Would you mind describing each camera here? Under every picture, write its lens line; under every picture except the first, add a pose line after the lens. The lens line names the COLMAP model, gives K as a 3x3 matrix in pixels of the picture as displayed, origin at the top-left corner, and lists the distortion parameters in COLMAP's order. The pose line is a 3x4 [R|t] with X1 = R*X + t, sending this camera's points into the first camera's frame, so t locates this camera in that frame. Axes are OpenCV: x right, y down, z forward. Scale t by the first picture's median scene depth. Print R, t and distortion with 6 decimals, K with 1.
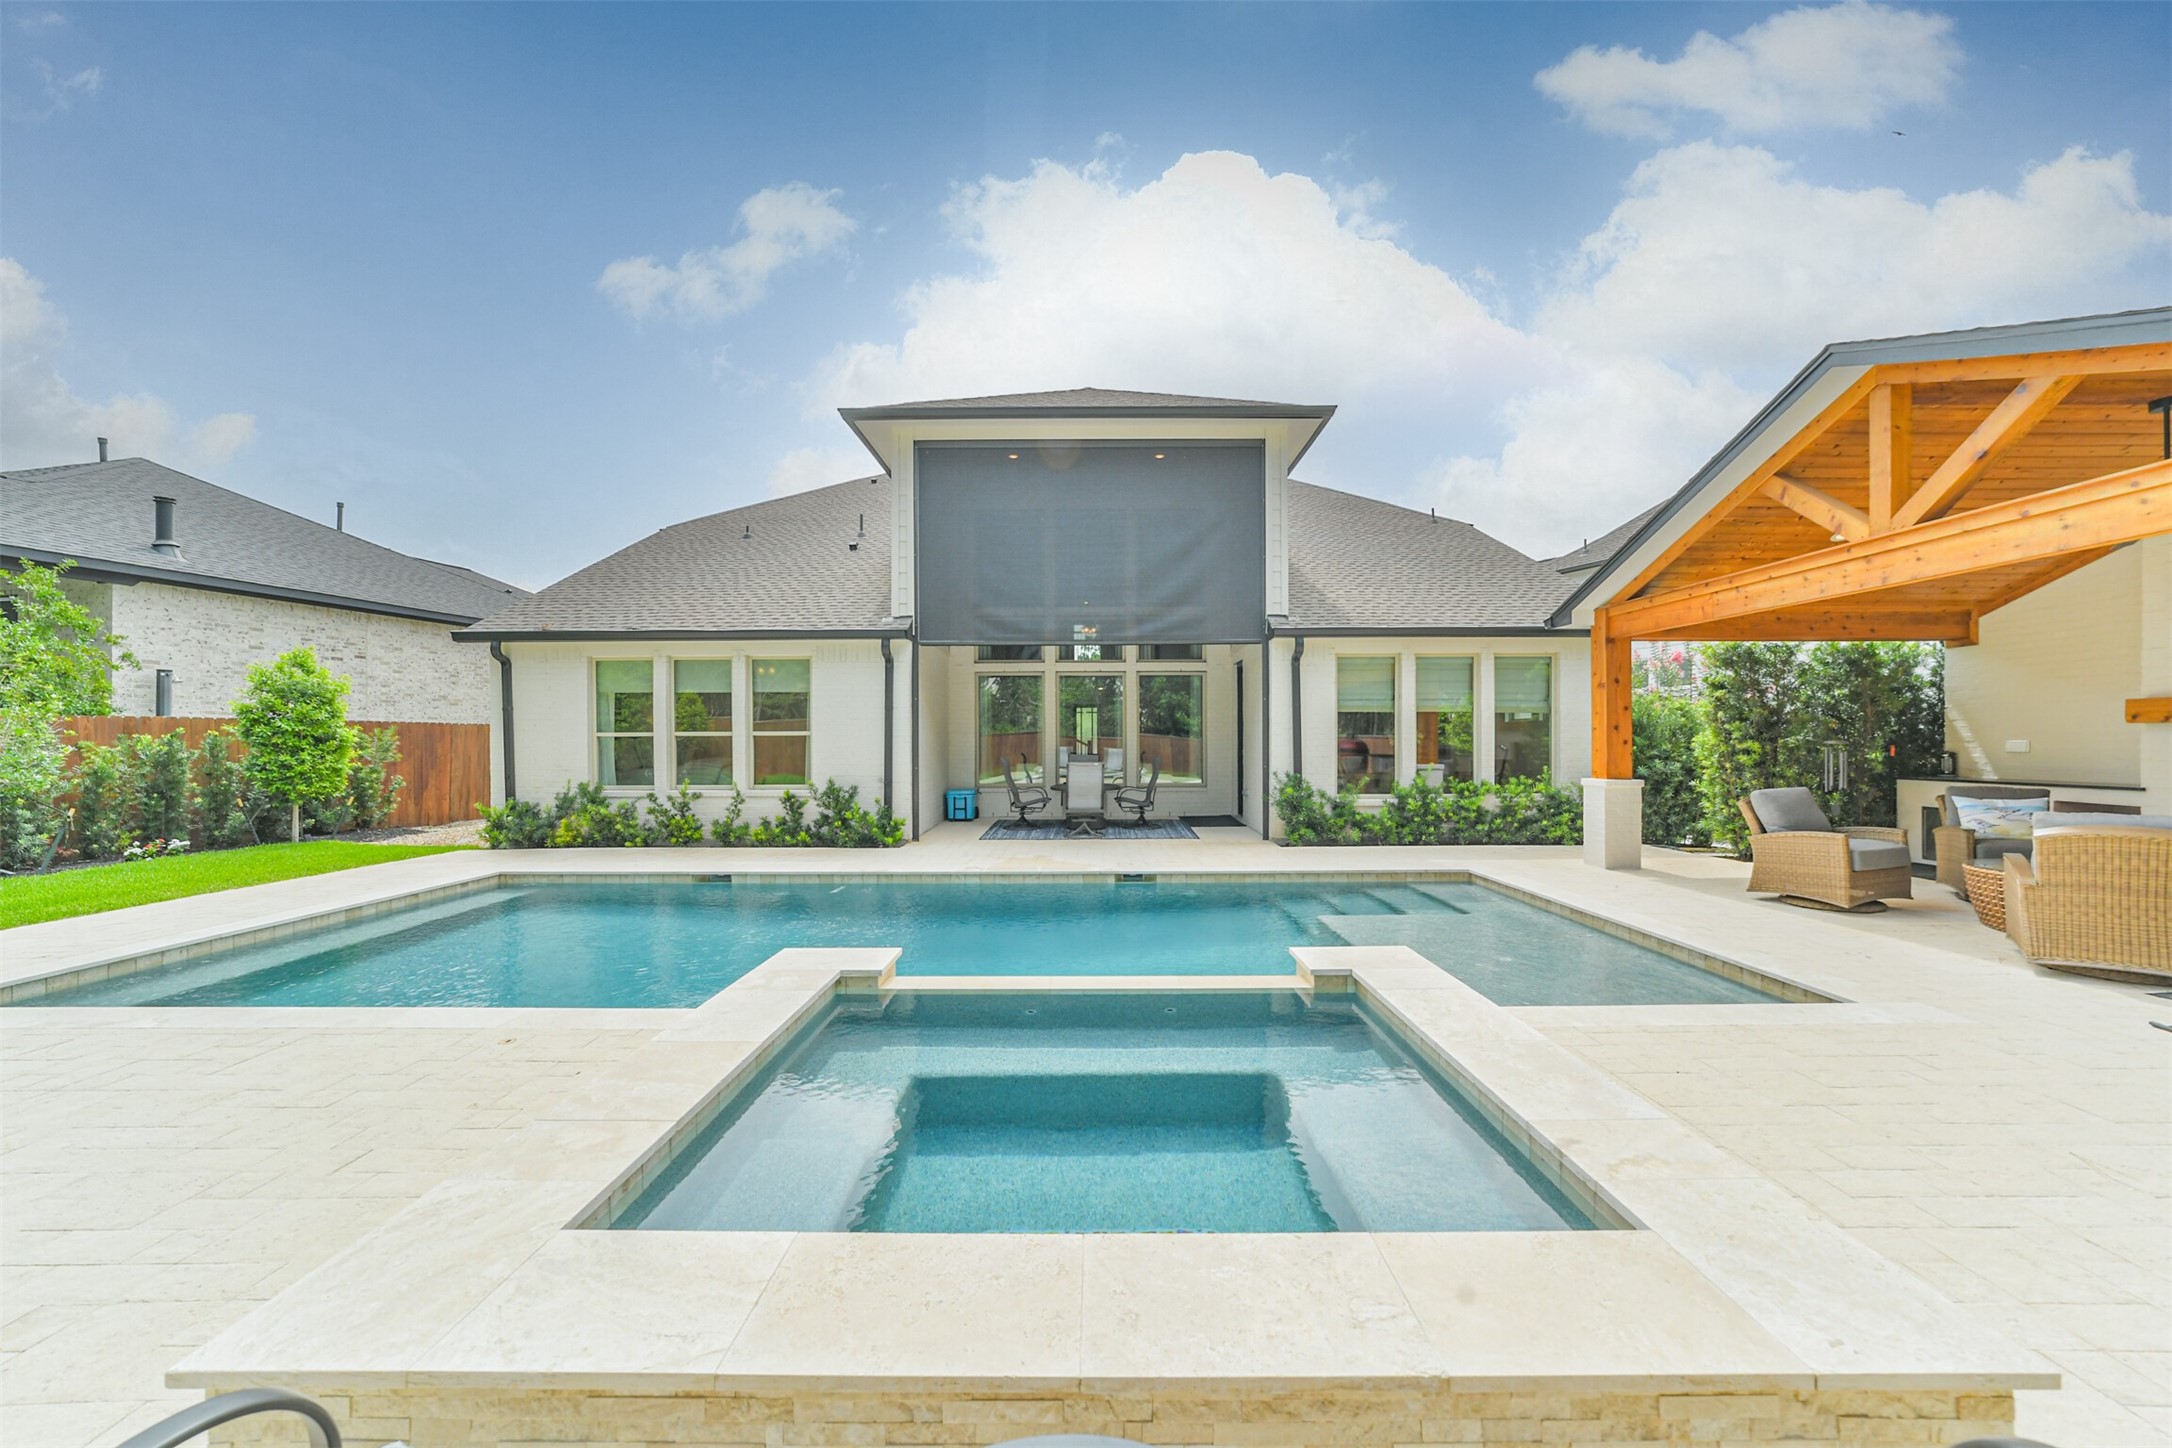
lens RADIAL K [[845.6, 0, 1092.5], [0, 845.6, 745.3], [0, 0, 1]] dist [-0.022124, 0.006509]
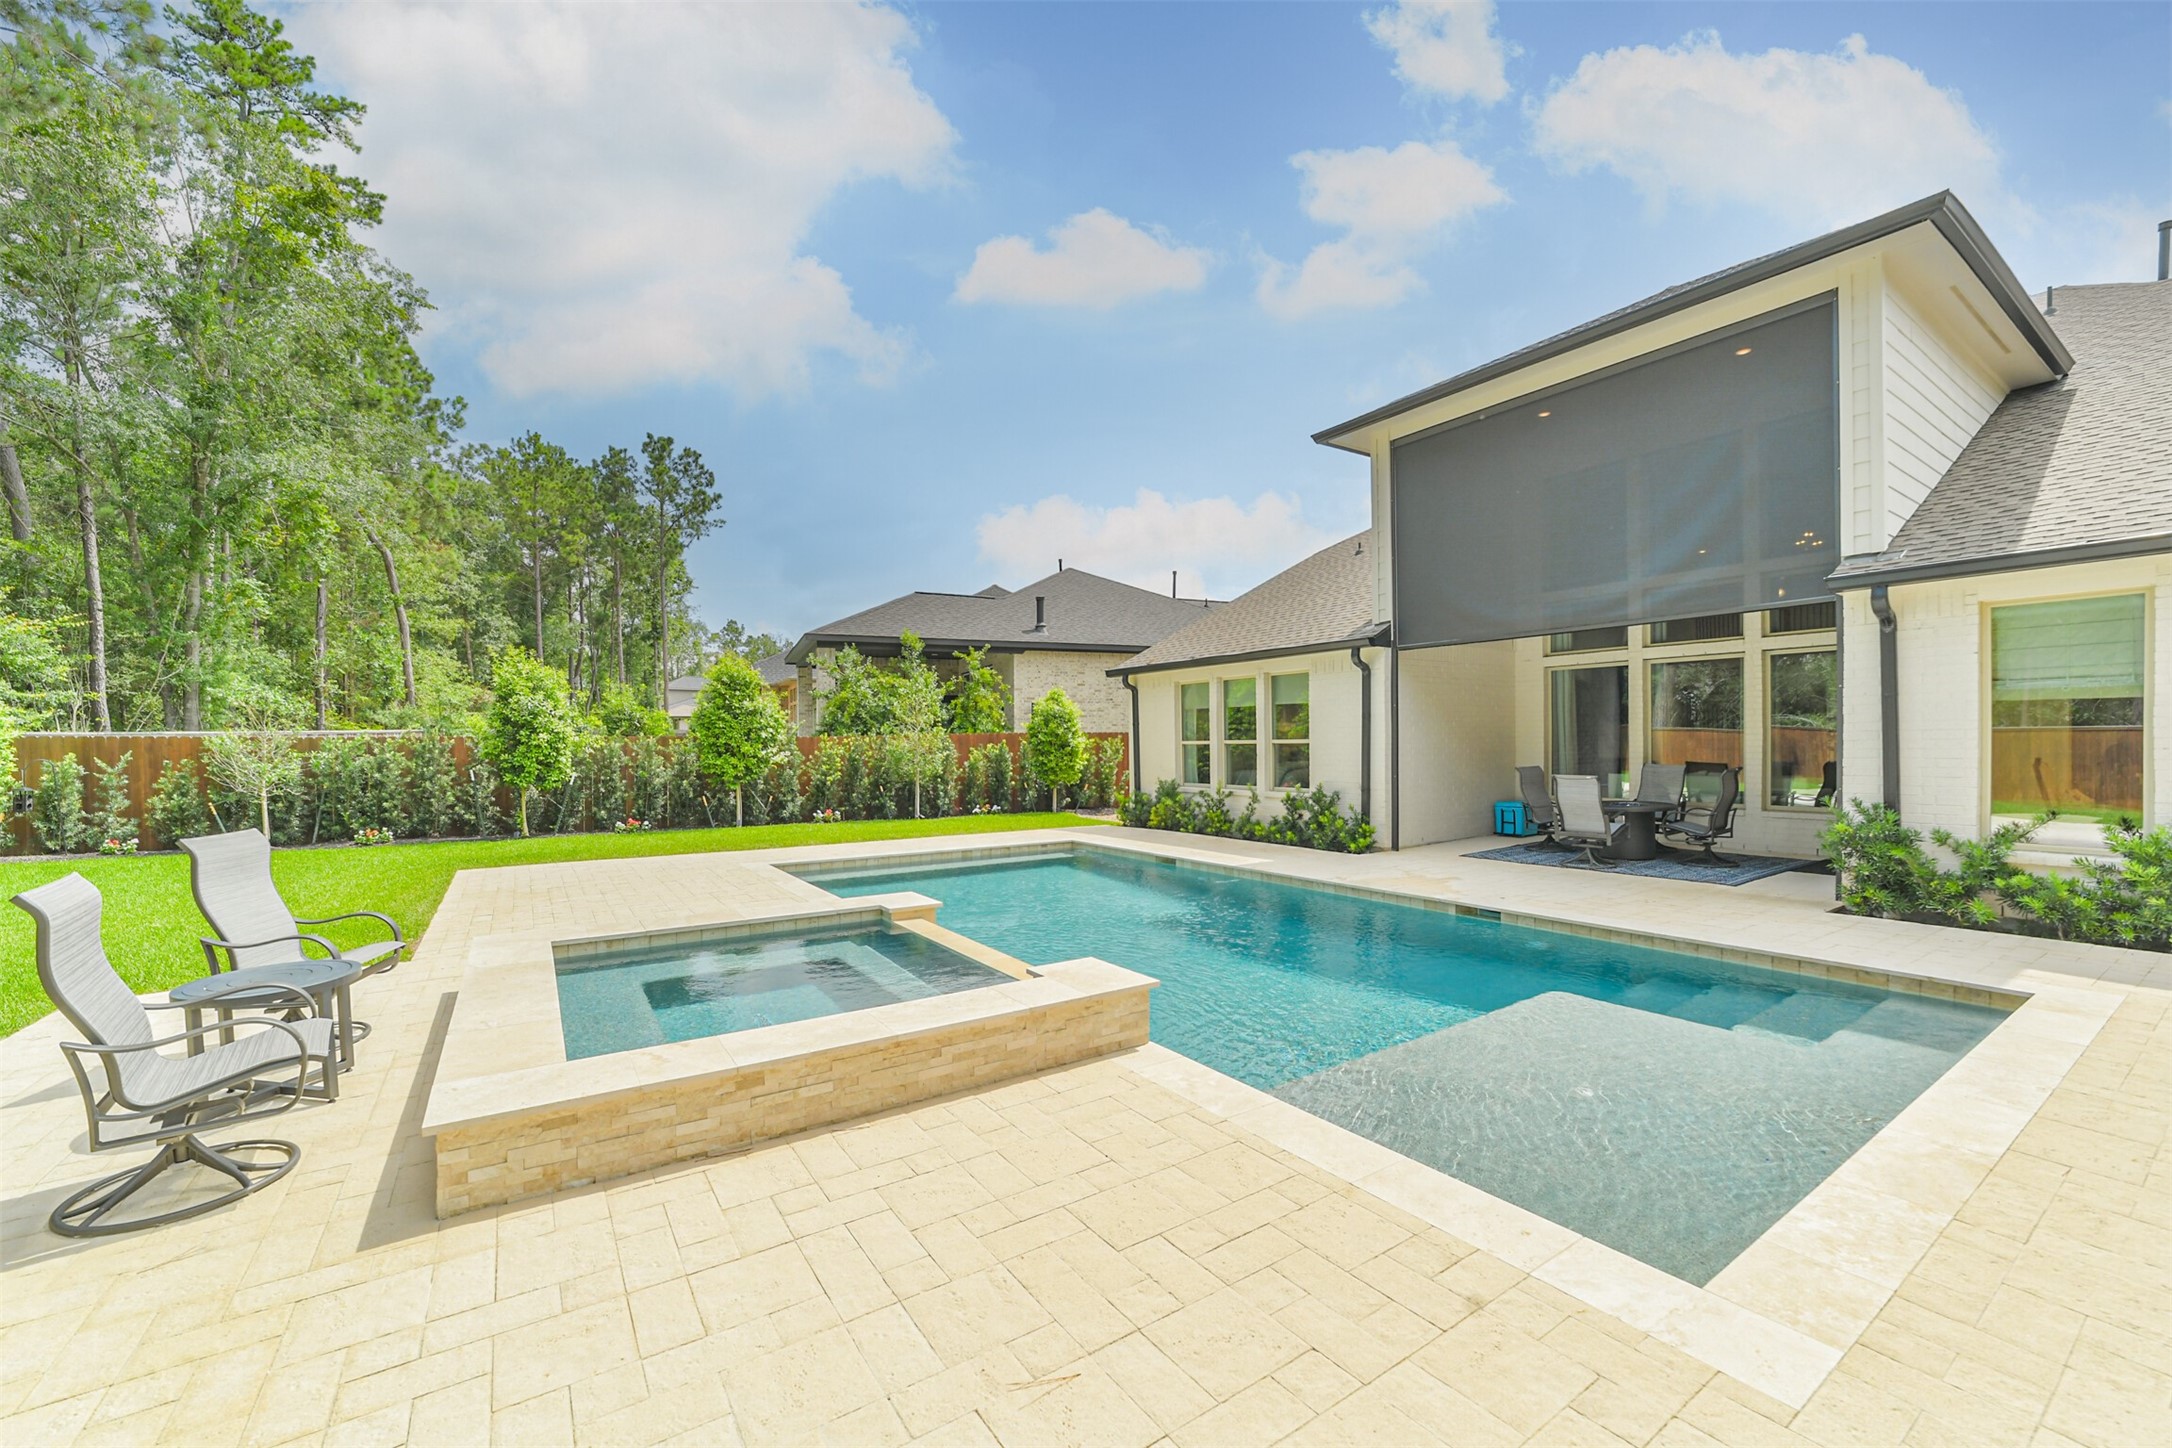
lens RADIAL K [[873.6, 0, 1087.4], [0, 873.6, 746.1], [0, 0, 1]] dist [-0.024120, 0.000198]
pose [[0.553496, 0.000843, -0.832852, 0.444780], [0.003729, 0.999987, 0.003490, -0.012866], [0.832844, -0.005037, 0.553485, 0.147911]]
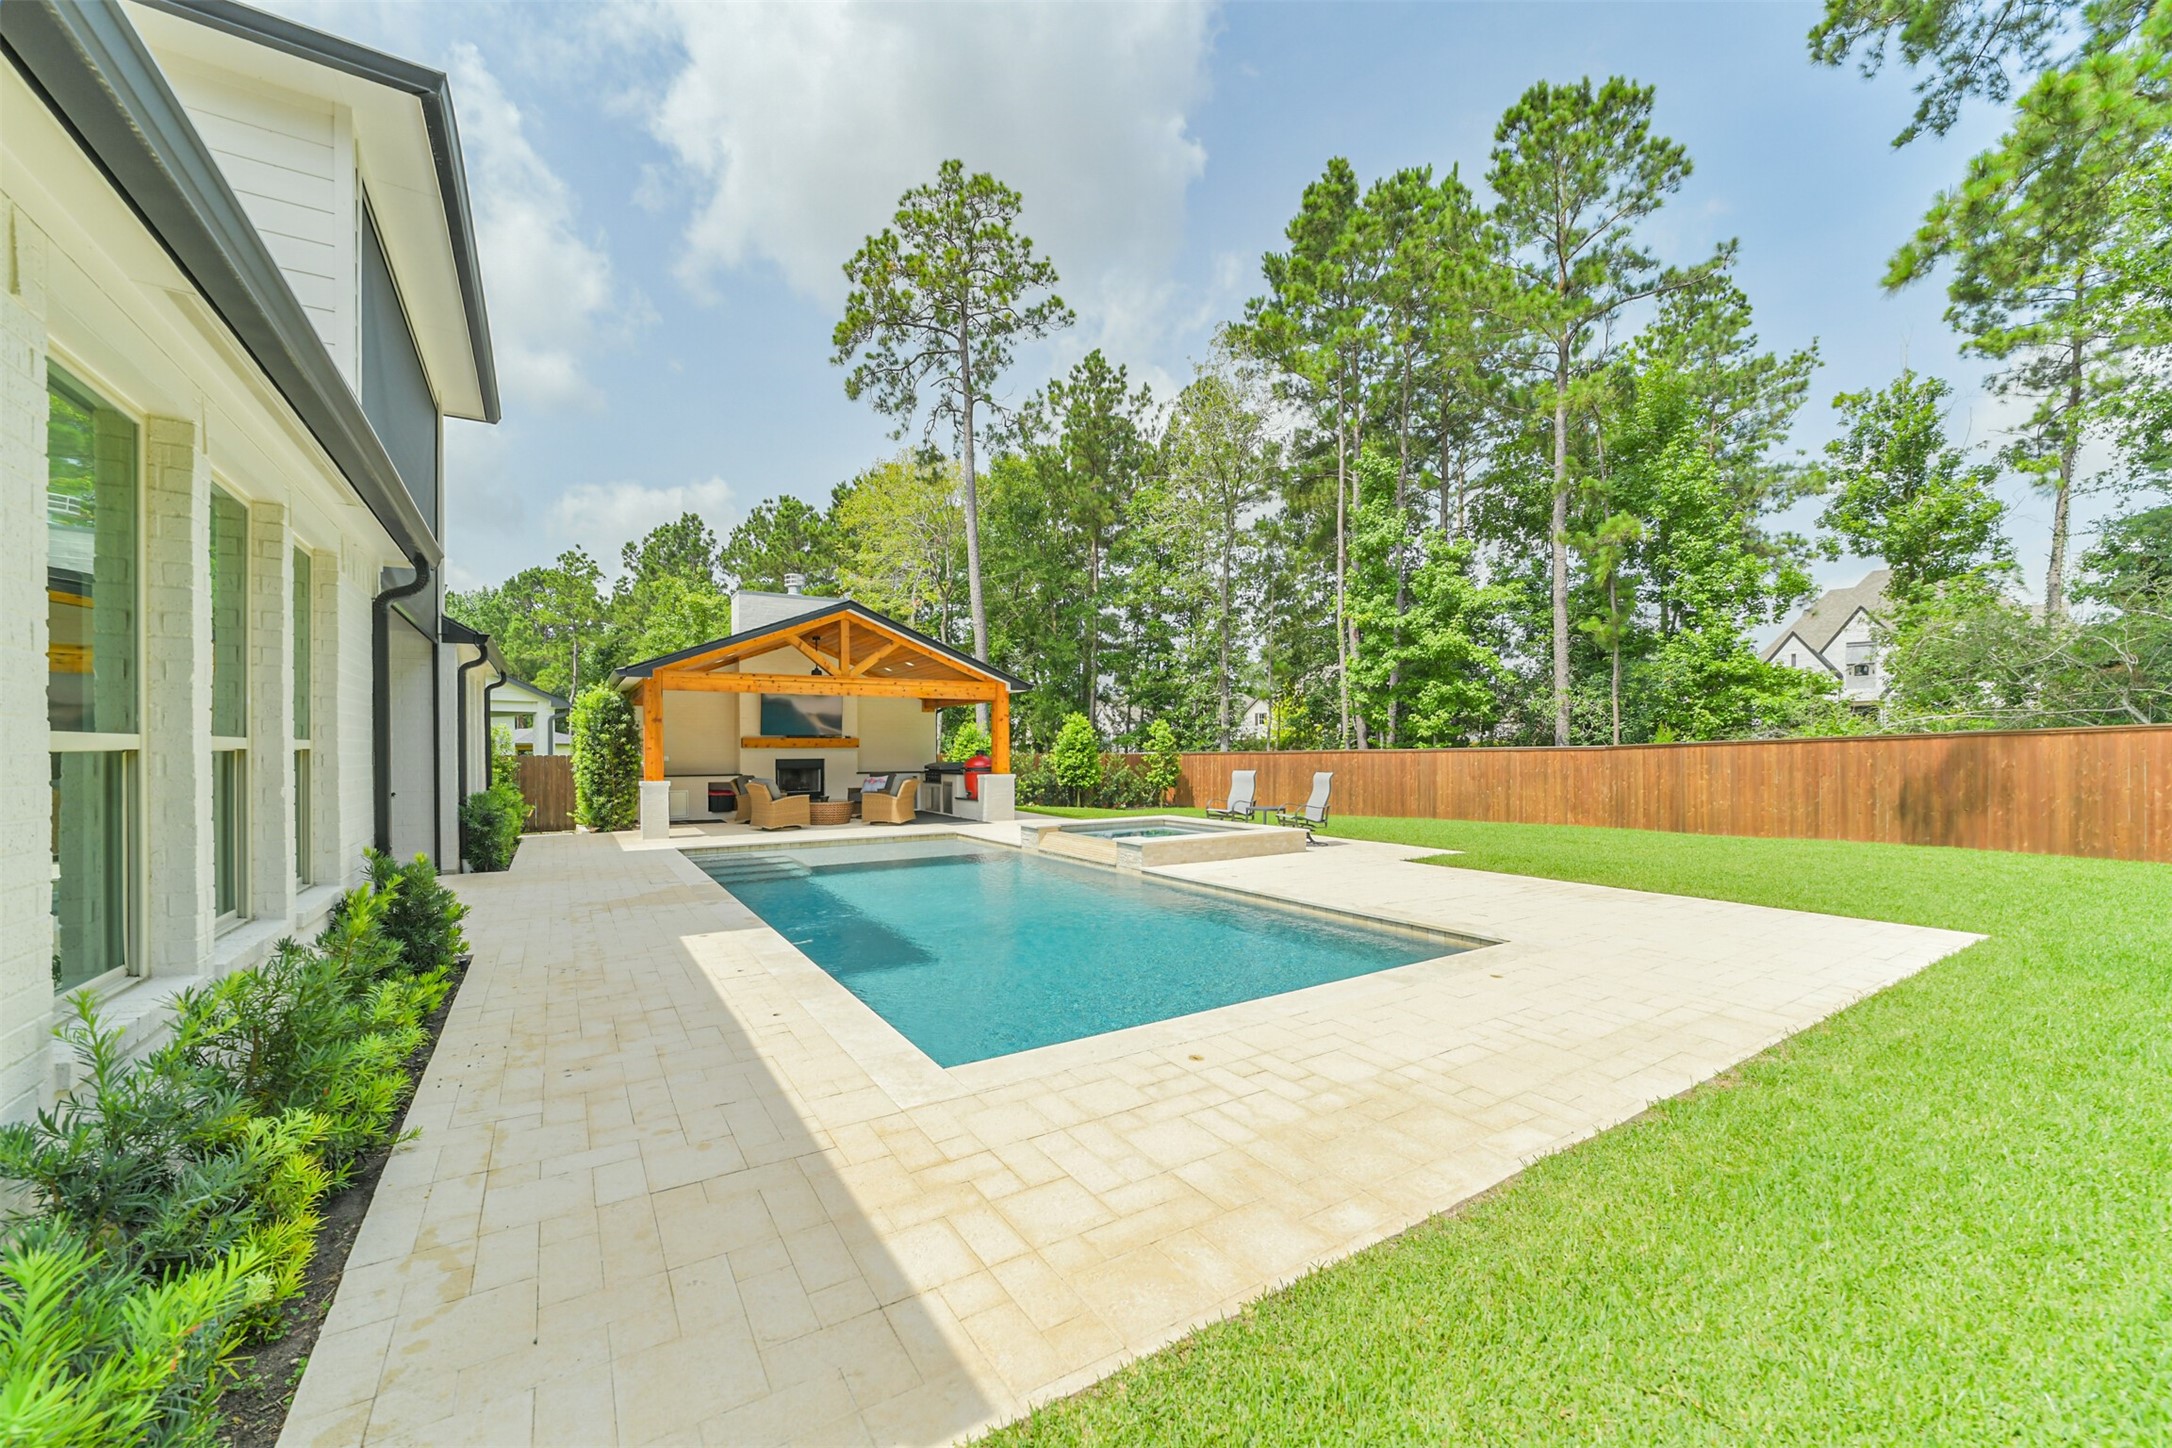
lens RADIAL K [[845.6, 0, 1092.5], [0, 845.6, 745.3], [0, 0, 1]] dist [-0.022124, 0.006509]
pose [[-0.535440, 0.010130, 0.844512, -0.889521], [0.011274, 0.999925, -0.004847, -0.007045], [-0.844498, 0.006926, -0.535514, 0.919098]]
